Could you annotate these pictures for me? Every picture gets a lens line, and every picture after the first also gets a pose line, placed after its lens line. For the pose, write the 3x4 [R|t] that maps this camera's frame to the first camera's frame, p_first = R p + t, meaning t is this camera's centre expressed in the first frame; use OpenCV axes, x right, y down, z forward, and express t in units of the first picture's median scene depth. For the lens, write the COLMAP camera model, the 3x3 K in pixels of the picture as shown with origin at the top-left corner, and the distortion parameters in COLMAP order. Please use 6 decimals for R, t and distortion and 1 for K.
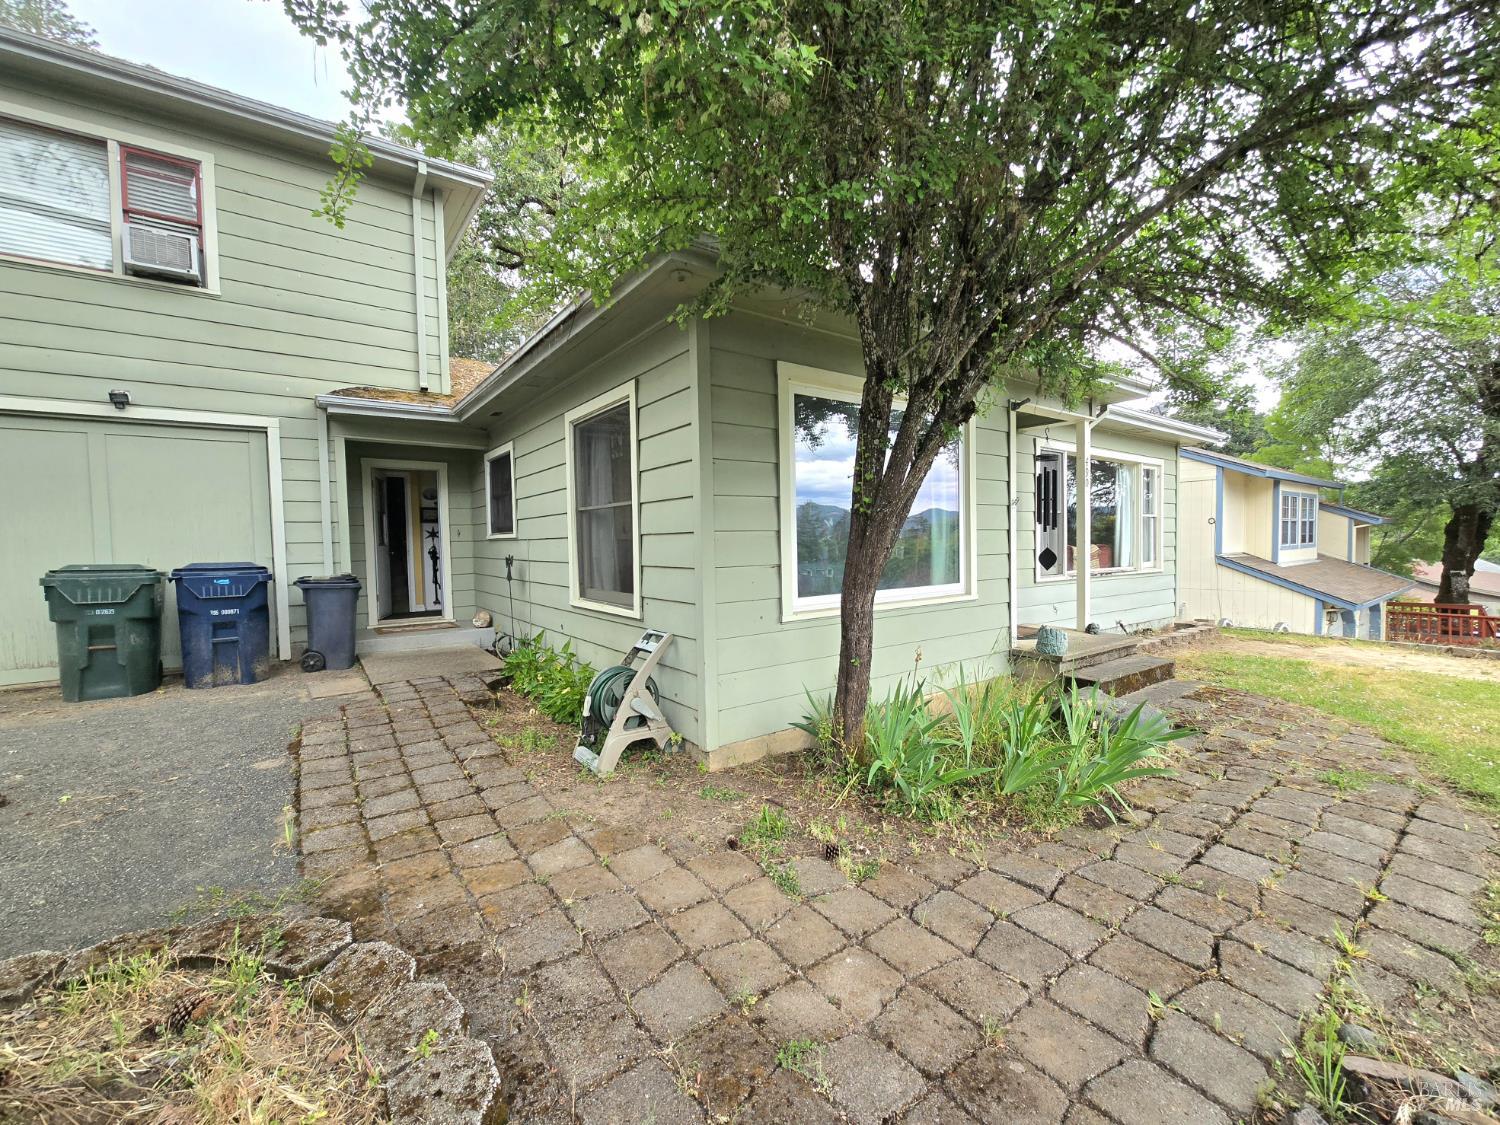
lens RADIAL K [[618.7, 0, 747.3], [0, 618.7, 569.0], [0, 0, 1]] dist [-0.000079, 0.000166]
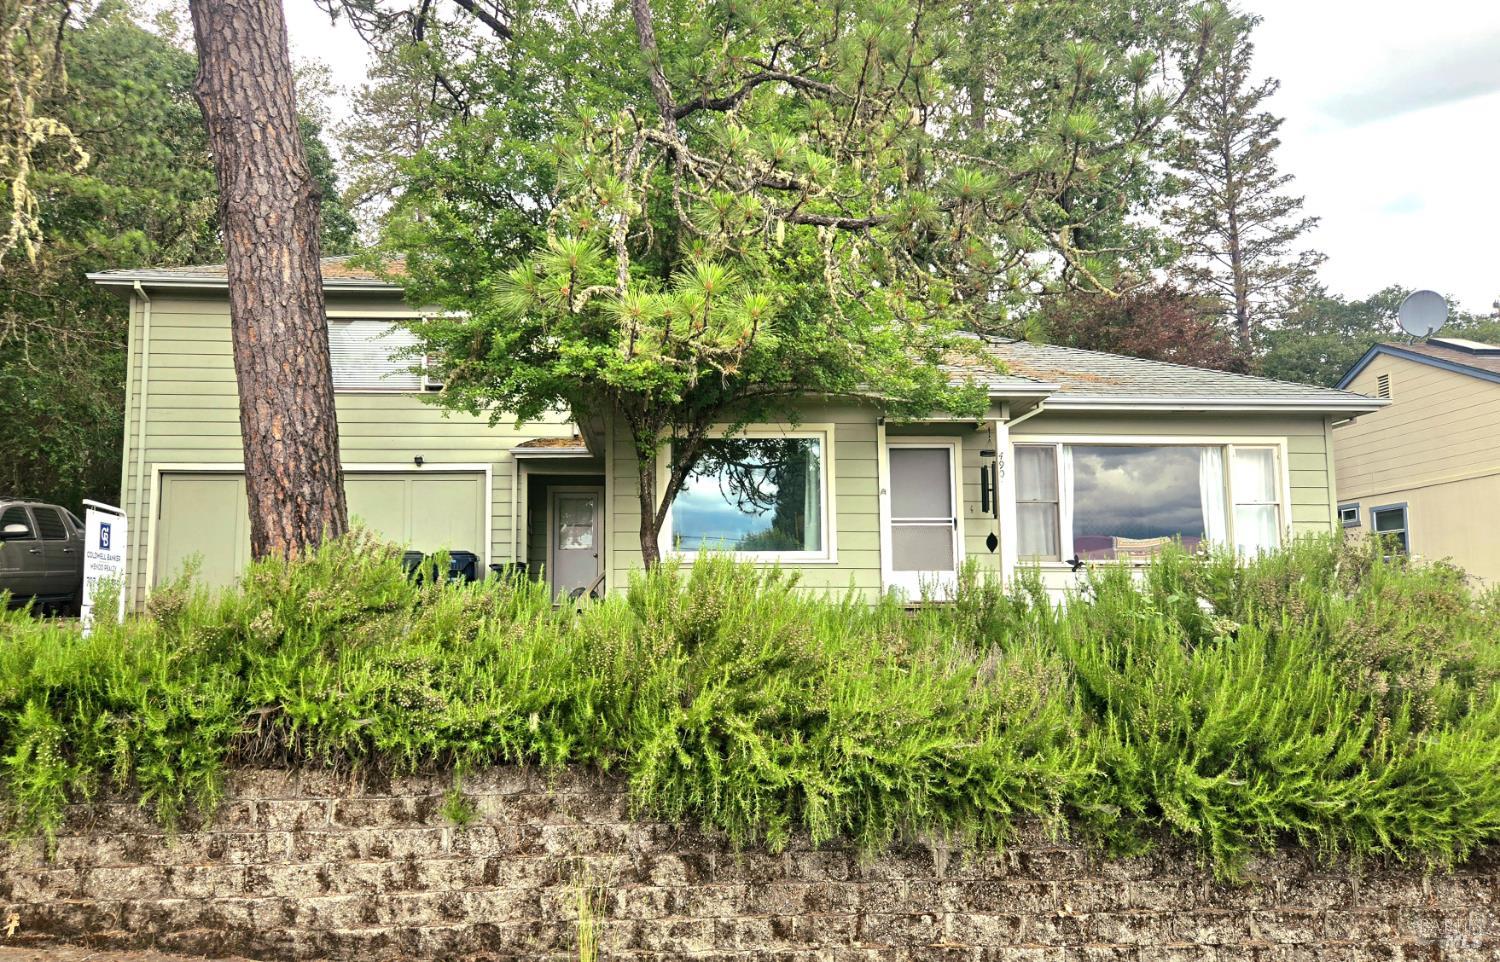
lens RADIAL K [[1127.6, 0, 696.1], [0, 1127.6, 508.4], [0, 0, 1]] dist [0.062667, -0.001095]
pose [[0.832267, -0.042372, -0.552754, 1.803860], [-0.034393, 0.991208, -0.127767, 0.312398], [0.553308, 0.125347, 0.823492, -1.527251]]
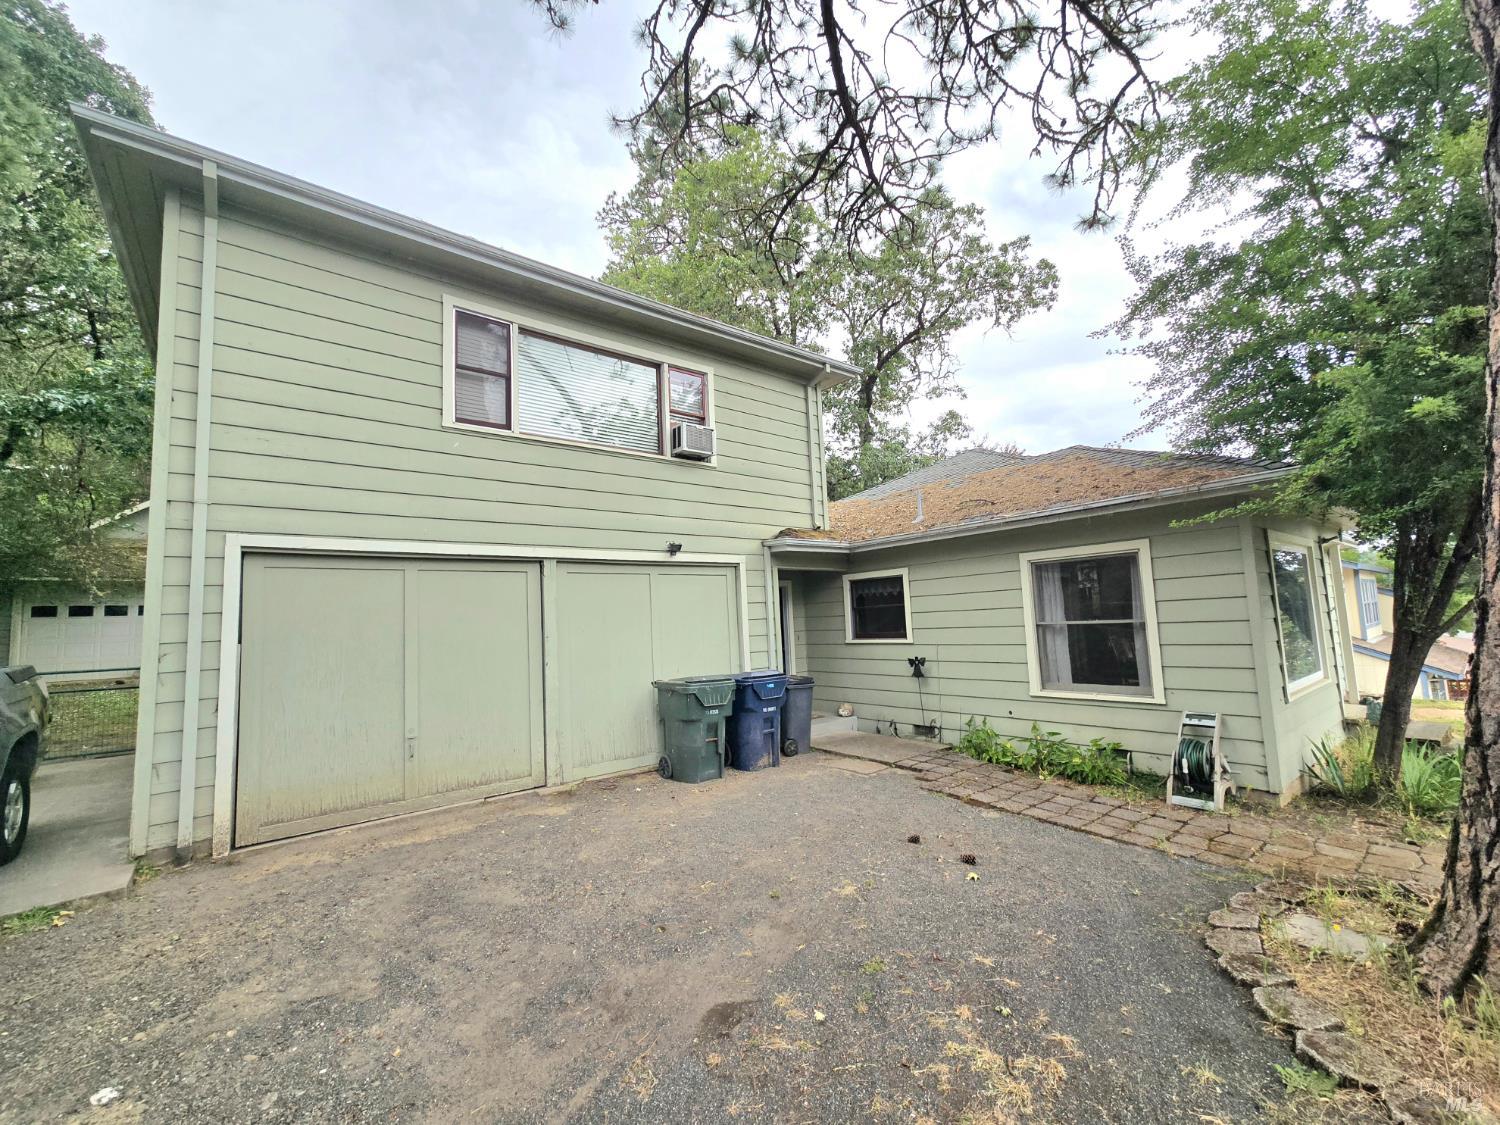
lens RADIAL K [[618.7, 0, 747.3], [0, 618.7, 569.0], [0, 0, 1]] dist [-0.000079, 0.000166]
pose [[0.998717, -0.021526, 0.045830, -1.164751], [0.027477, 0.990673, -0.133464, -0.062128], [-0.042529, 0.134552, 0.989993, -0.398822]]
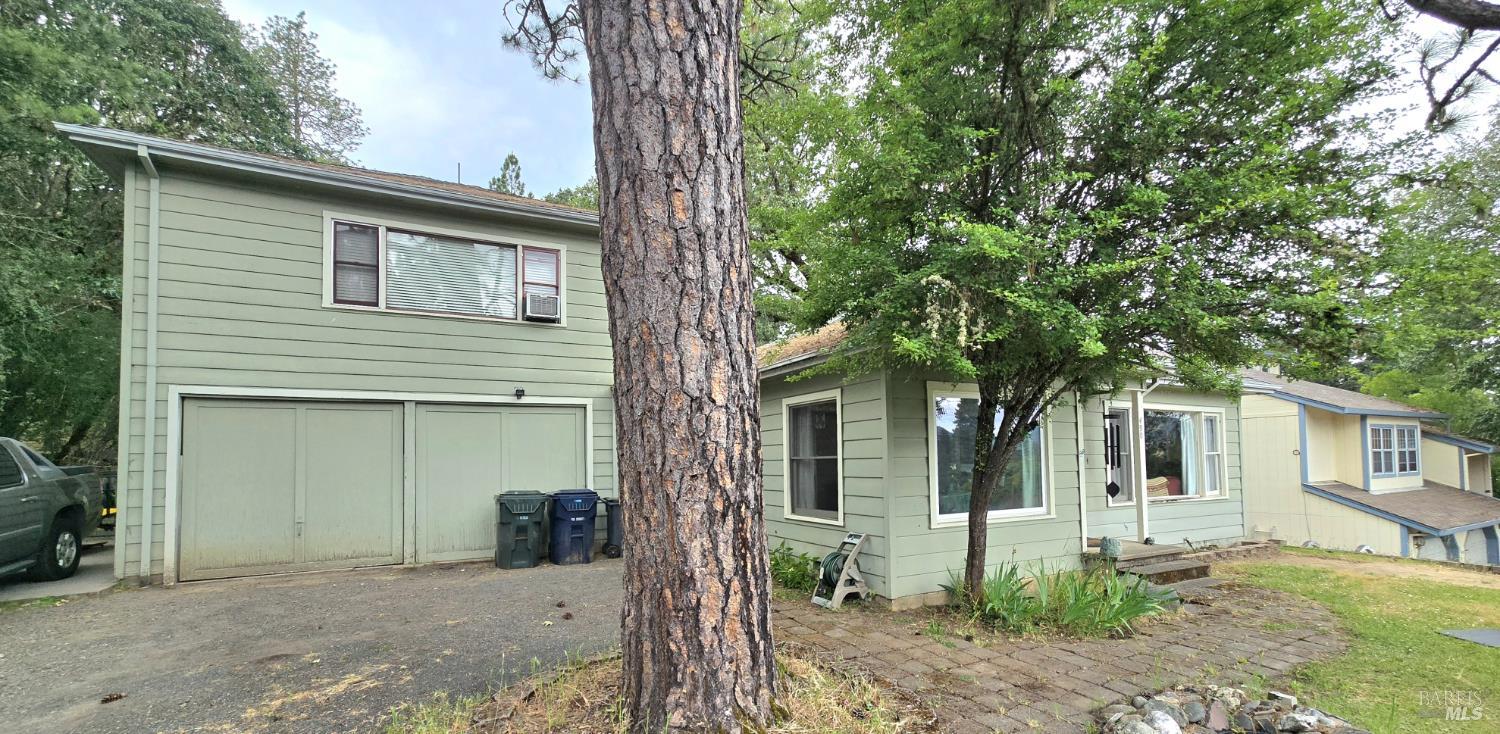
lens RADIAL K [[619.6, 0, 746.8], [0, 619.6, 441.9], [0, 0, 1]] dist [-0.000296, 0.000284]
pose [[0.988916, -0.003647, -0.148433, -0.177773], [-0.007351, 0.997270, -0.073478, -0.023217], [0.148296, 0.073755, 0.986189, -0.737480]]
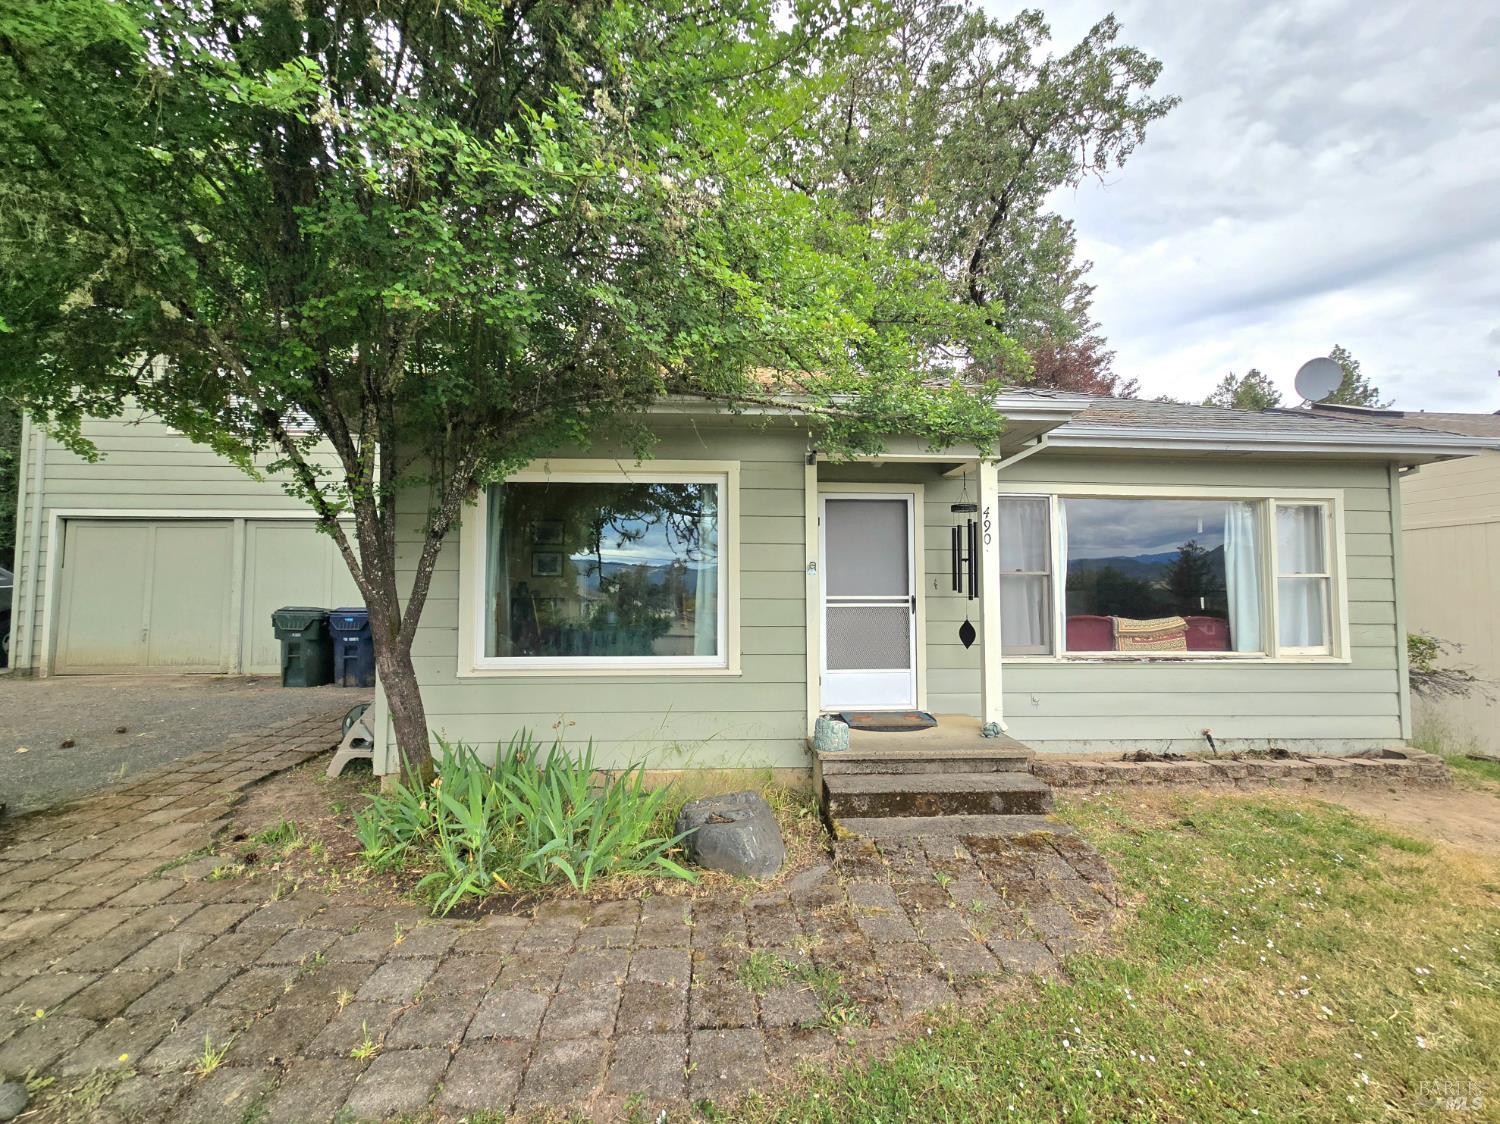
lens RADIAL K [[615.0, 0, 749.3], [0, 615.0, 566.9], [0, 0, 1]] dist [-0.000297, 0.000356]
pose [[0.841588, -0.003087, -0.540112, 1.039080], [-0.038987, 0.997028, -0.066447, -0.060233], [0.538712, 0.076978, 0.838966, 0.277468]]
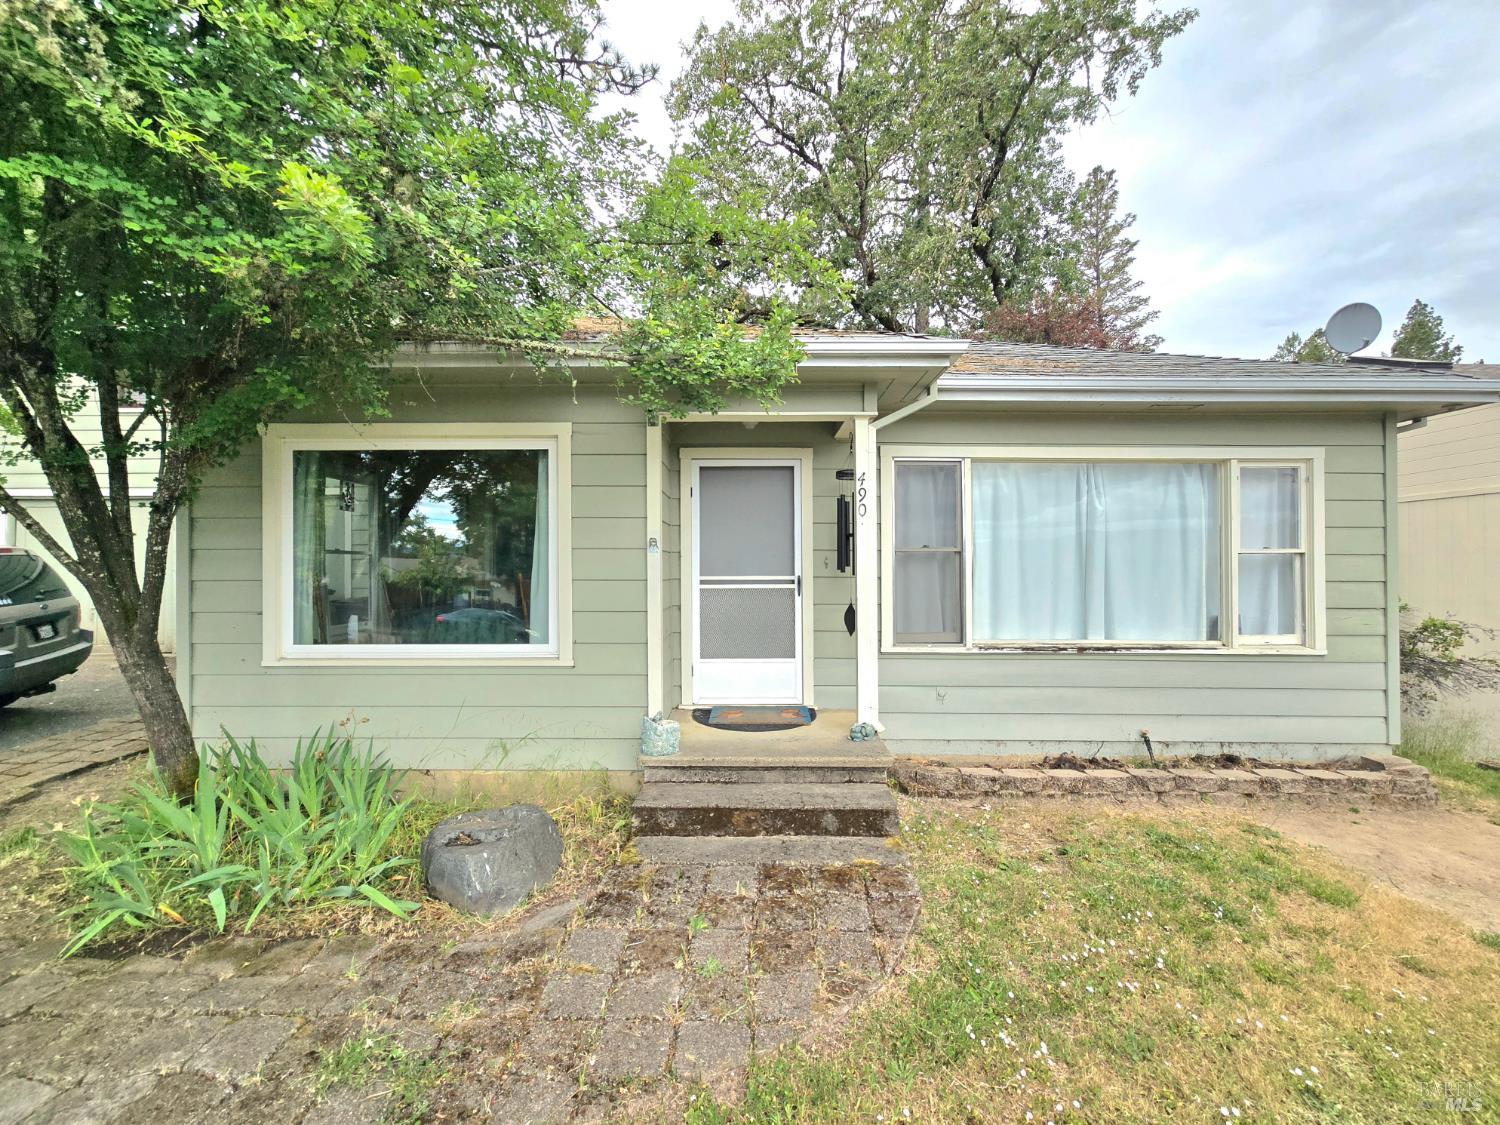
lens RADIAL K [[612.9, 0, 748.7], [0, 612.9, 565.8], [0, 0, 1]] dist [0.000185, -0.000413]
pose [[0.805351, 0.014538, -0.592620, 1.225399], [-0.038514, 0.998870, -0.027836, -0.082004], [0.591545, 0.045242, 0.805001, 0.578754]]
